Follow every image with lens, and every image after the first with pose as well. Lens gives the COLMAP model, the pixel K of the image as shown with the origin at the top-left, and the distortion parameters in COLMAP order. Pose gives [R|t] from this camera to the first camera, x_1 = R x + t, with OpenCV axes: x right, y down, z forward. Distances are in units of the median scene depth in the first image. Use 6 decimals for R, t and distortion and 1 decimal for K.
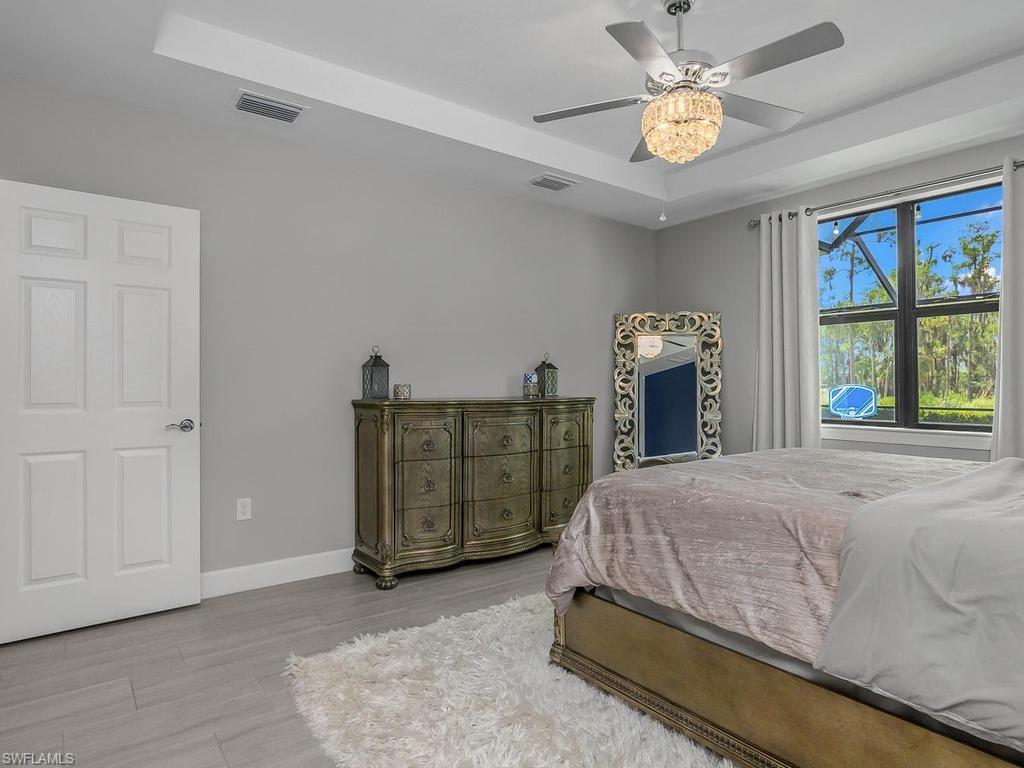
lens RADIAL K [[600.0, 0, 510.0], [0, 600.0, 383.8], [0, 0, 1]] dist [-0.002261, -0.000372]
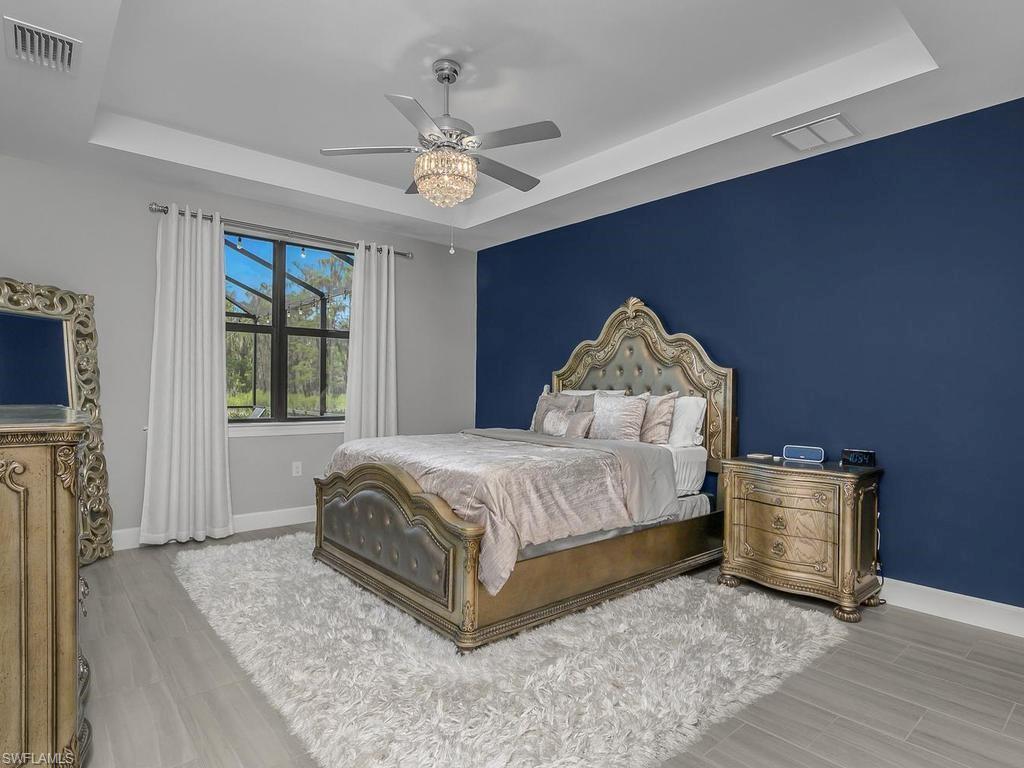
lens RADIAL K [[570.5, 0, 509.6], [0, 570.5, 388.4], [0, 0, 1]] dist [-0.014191, 0.000305]
pose [[-0.055649, 0.001982, 0.998448, -0.495322], [-0.012906, 0.999913, -0.002704, 0.000231], [-0.998367, -0.013036, -0.055619, 0.528204]]
